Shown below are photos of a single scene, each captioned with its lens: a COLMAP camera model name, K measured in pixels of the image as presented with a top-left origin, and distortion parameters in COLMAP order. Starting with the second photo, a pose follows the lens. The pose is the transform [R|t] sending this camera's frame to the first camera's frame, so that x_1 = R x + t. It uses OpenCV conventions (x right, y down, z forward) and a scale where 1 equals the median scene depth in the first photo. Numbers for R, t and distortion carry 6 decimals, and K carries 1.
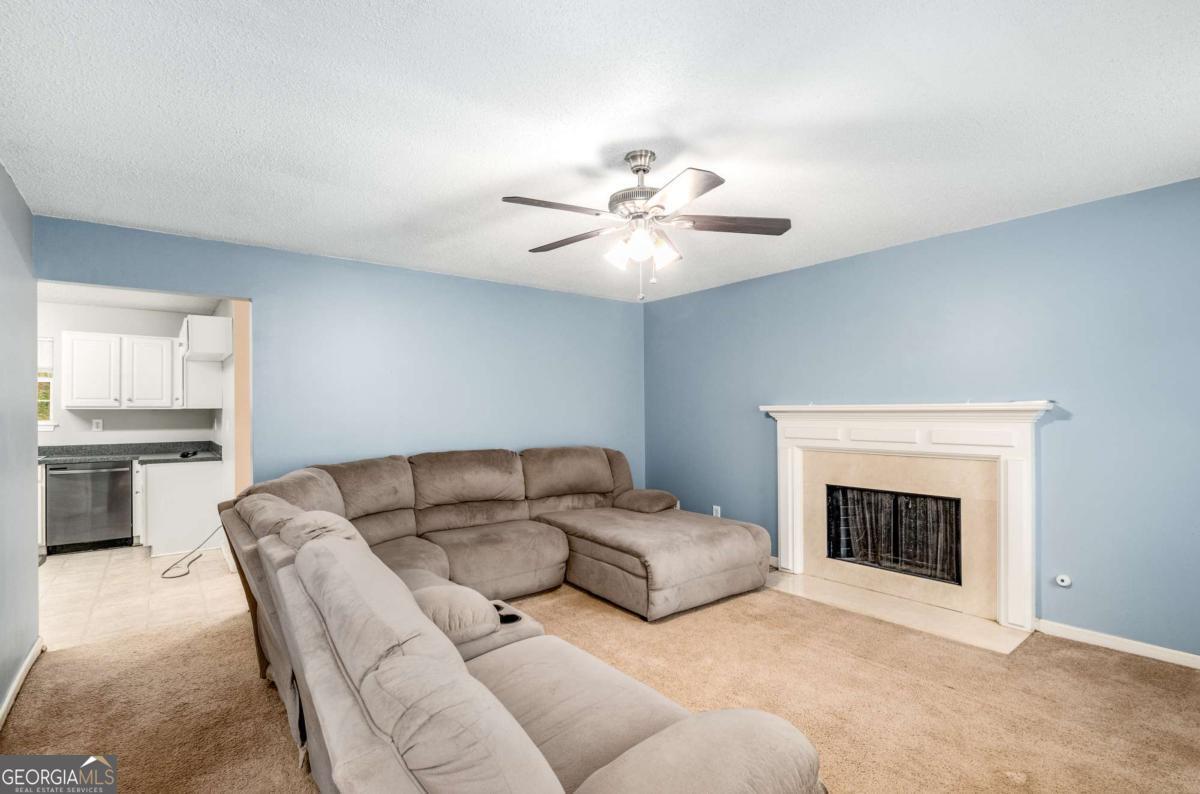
lens RADIAL K [[559.3, 0, 602.5], [0, 559.3, 400.3], [0, 0, 1]] dist [-0.005967, -0.001617]
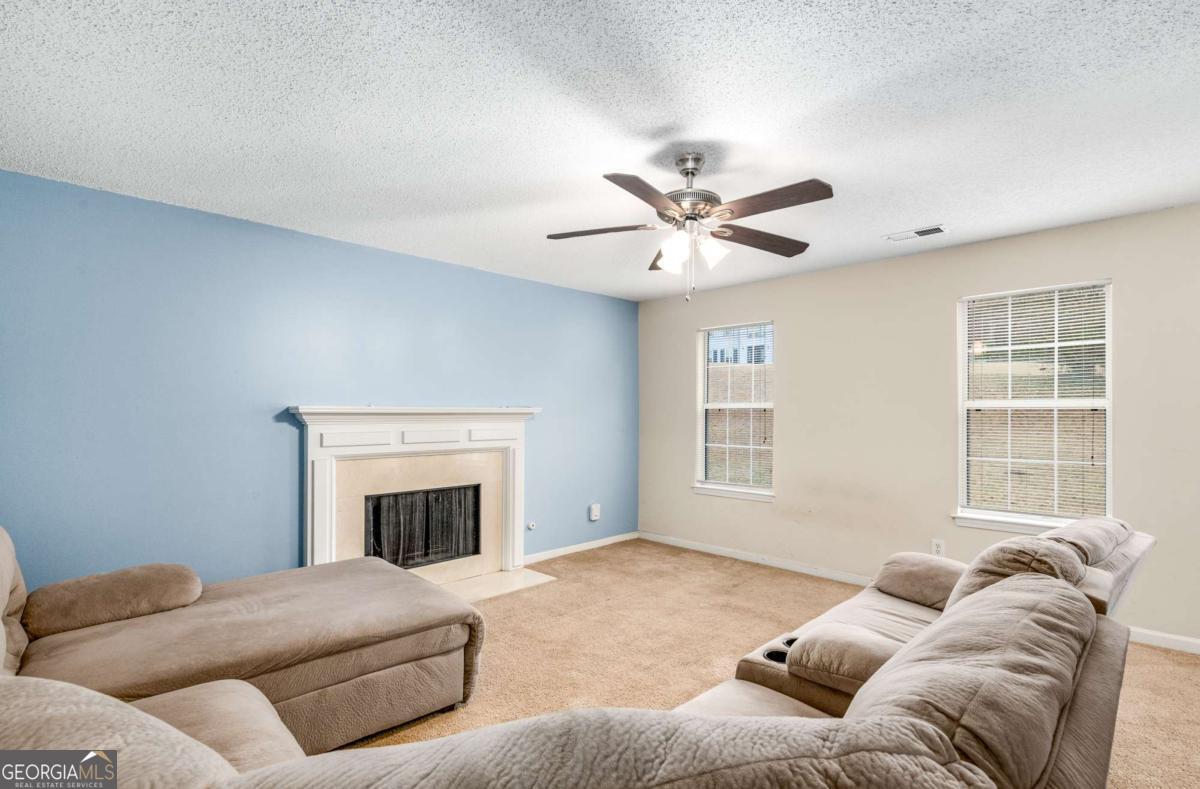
lens RADIAL K [[553.1, 0, 609.9], [0, 553.1, 405.2], [0, 0, 1]] dist [0.010686, -0.002097]
pose [[-0.116767, 0.020888, 0.992940, -0.609515], [-0.017482, 0.999581, -0.023084, 0.023594], [-0.993005, -0.020054, -0.116353, 0.843622]]
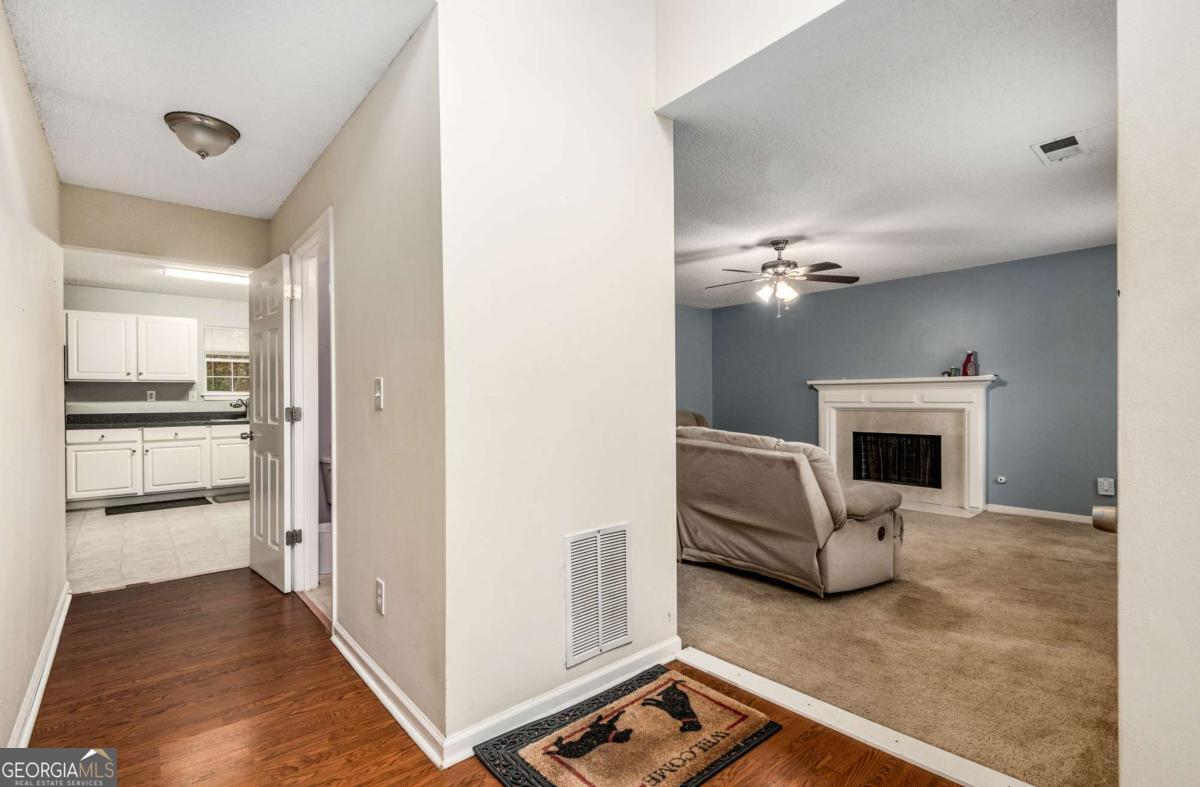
lens RADIAL K [[553.1, 0, 599.4], [0, 553.1, 397.0], [0, 0, 1]] dist [0.010686, -0.002097]
pose [[0.999413, 0.002960, 0.034138, -0.403487], [-0.003413, 0.999907, 0.013217, 0.043545], [-0.034096, -0.013326, 0.999330, -0.574573]]
